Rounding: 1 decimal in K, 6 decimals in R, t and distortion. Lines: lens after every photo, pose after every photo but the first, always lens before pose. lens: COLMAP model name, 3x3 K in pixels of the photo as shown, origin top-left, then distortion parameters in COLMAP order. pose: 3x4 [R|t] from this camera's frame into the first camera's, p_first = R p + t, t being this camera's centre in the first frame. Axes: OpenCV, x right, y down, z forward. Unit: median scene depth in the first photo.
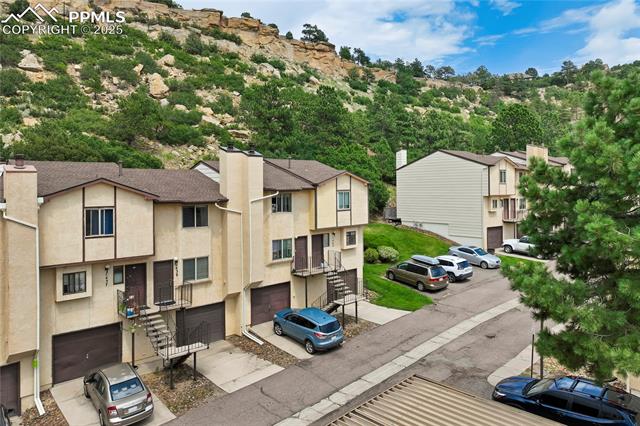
lens RADIAL K [[449.6, 0, 319.1], [0, 449.6, 190.3], [0, 0, 1]] dist [0.003705, 0.005538]
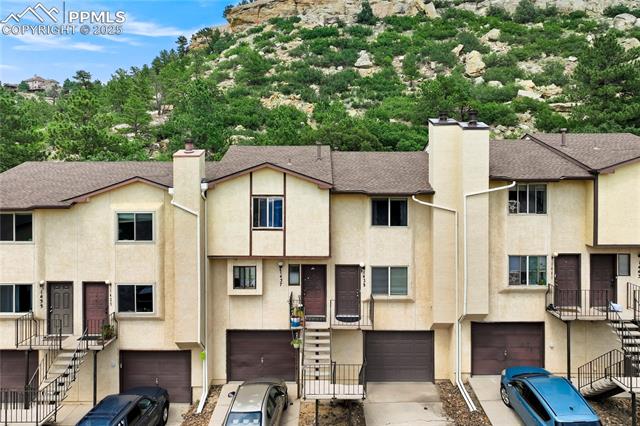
lens RADIAL K [[451.4, 0, 320.0], [0, 451.4, 178.8], [0, 0, 1]] dist [0.007762, 0.008167]
pose [[0.736956, 0.017499, -0.675714, 0.142308], [-0.013321, 0.999847, 0.011364, -0.005114], [0.675809, 0.000626, 0.737076, 0.329481]]
